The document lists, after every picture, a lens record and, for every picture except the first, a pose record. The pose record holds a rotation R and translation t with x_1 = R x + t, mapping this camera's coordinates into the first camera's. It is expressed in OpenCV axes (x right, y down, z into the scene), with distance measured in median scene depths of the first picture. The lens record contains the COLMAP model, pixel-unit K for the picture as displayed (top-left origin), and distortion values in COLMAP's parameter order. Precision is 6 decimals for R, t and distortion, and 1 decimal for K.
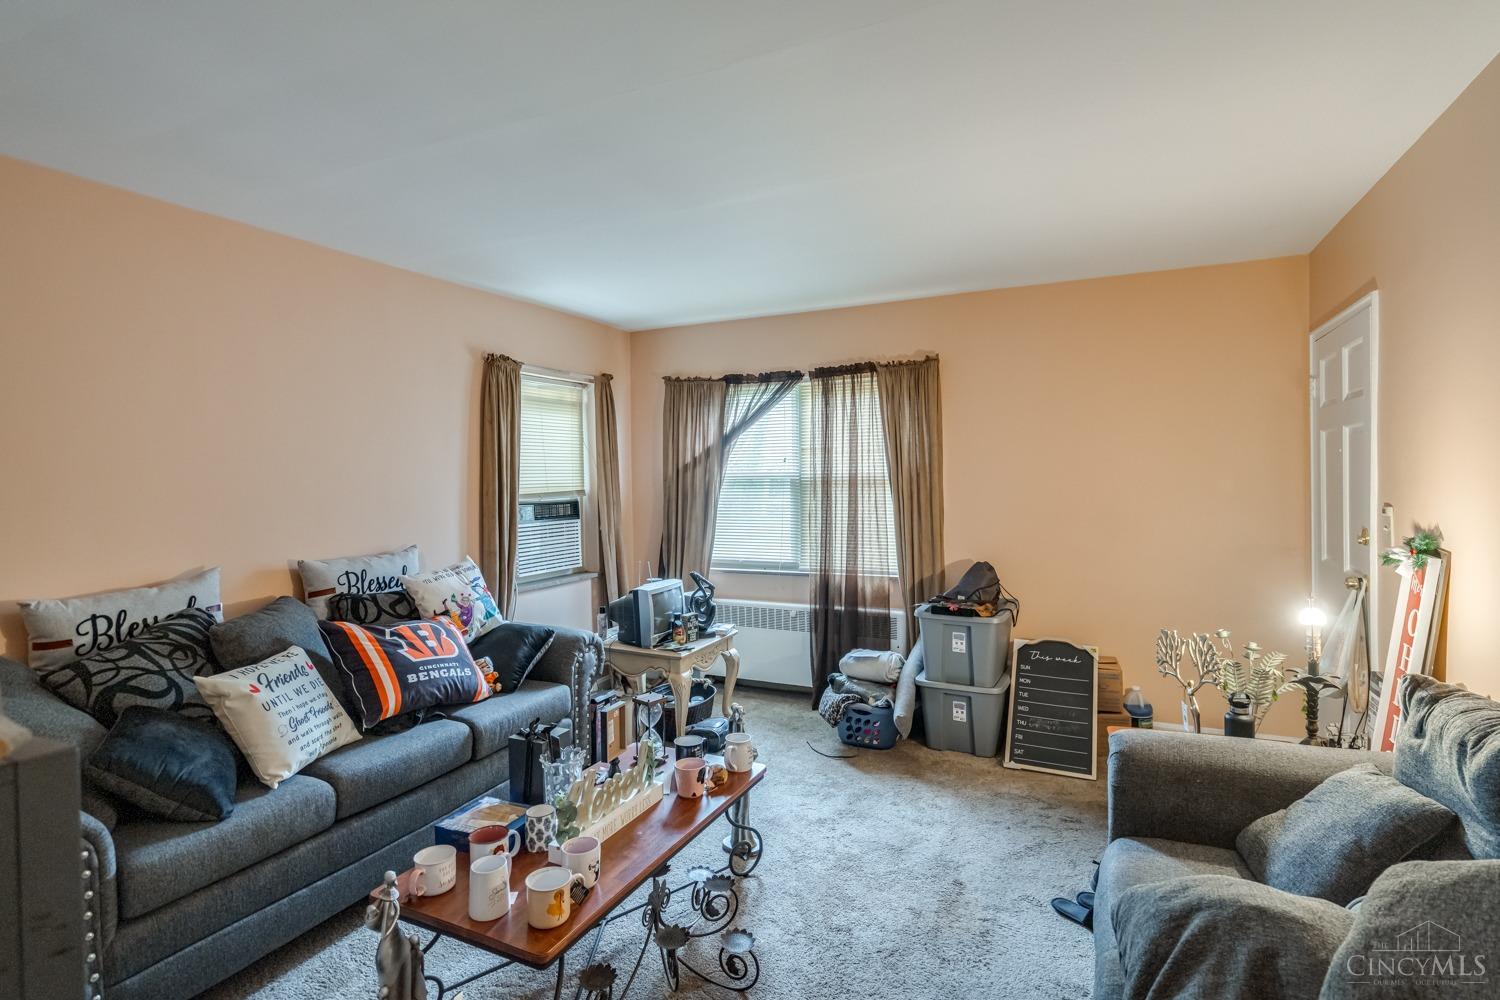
lens RADIAL K [[757.6, 0, 753.4], [0, 757.6, 464.8], [0, 0, 1]] dist [-0.002448, -0.000367]
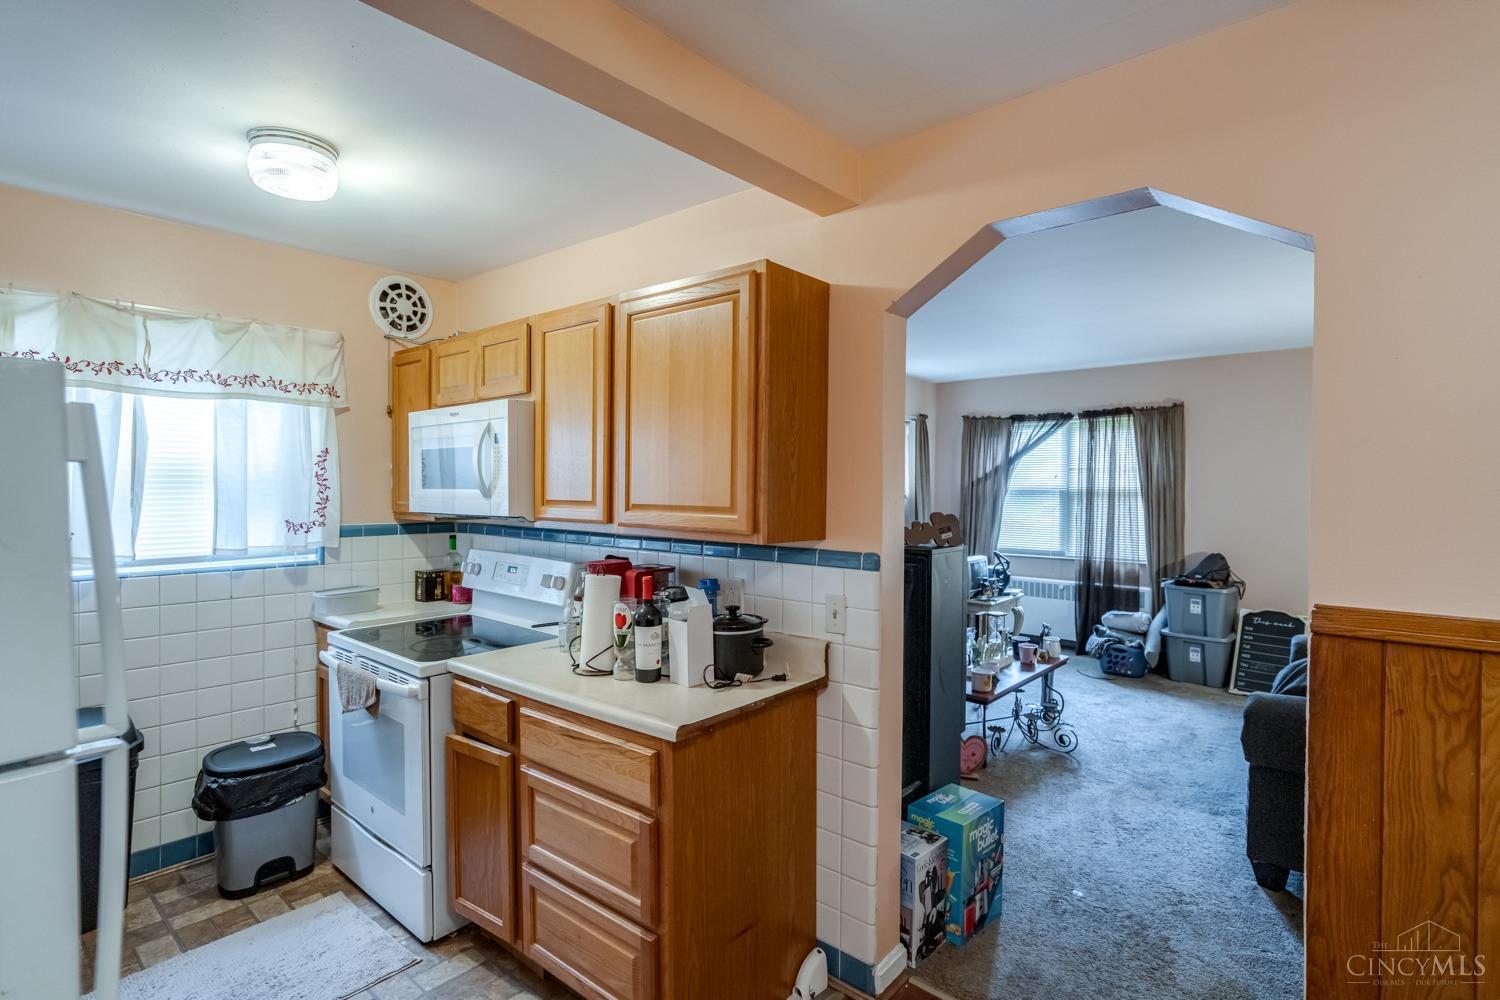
lens RADIAL K [[756.9, 0, 747.3], [0, 756.9, 484.6], [0, 0, 1]] dist [0.002445, 0.000809]
pose [[0.964350, 0.019346, -0.263922, -0.156838], [-0.016722, 0.999786, 0.012186, 0.001311], [0.264102, -0.007338, 0.964467, -0.548978]]
